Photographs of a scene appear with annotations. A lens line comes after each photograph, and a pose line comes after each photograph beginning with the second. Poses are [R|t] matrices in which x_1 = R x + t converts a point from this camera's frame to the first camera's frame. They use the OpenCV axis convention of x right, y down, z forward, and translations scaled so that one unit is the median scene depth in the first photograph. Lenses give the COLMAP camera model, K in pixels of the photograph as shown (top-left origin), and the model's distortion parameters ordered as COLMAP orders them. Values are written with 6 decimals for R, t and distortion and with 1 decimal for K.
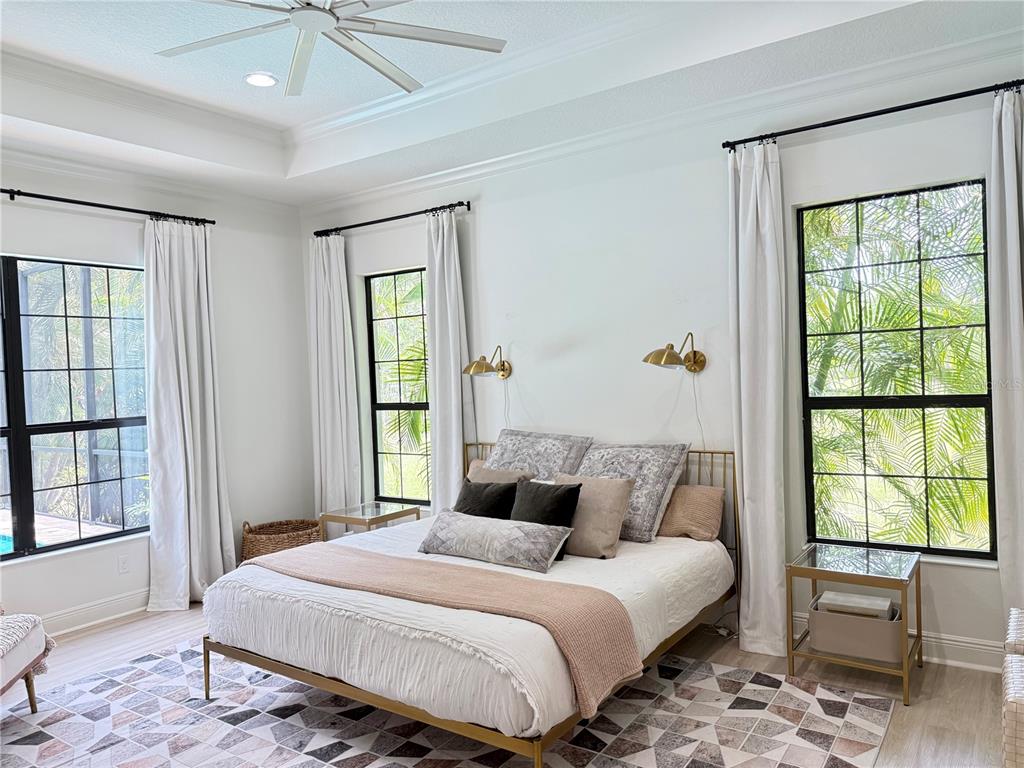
lens RADIAL K [[725.7, 0, 519.5], [0, 725.7, 384.6], [0, 0, 1]] dist [0.062795, -0.065330]
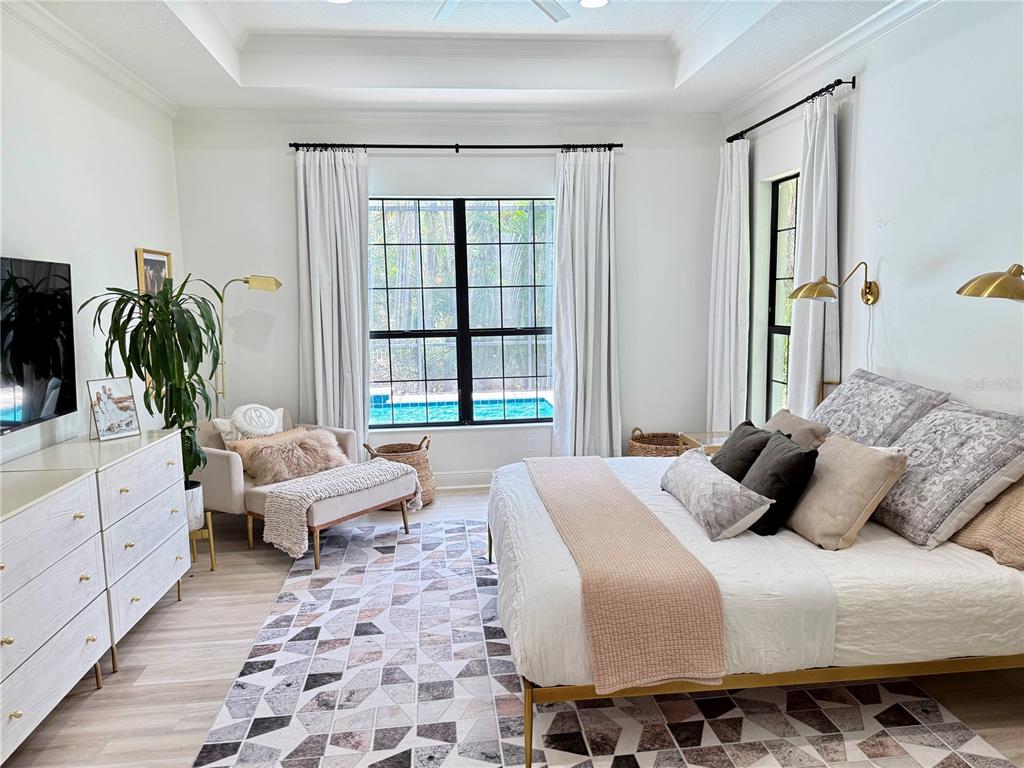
lens RADIAL K [[725.7, 0, 516.6], [0, 725.7, 392.1], [0, 0, 1]] dist [0.062795, -0.065330]
pose [[0.658069, 0.126956, -0.742177, 0.384219], [-0.019190, 0.988191, 0.152023, -0.033320], [0.752713, -0.085799, 0.652734, 0.207720]]
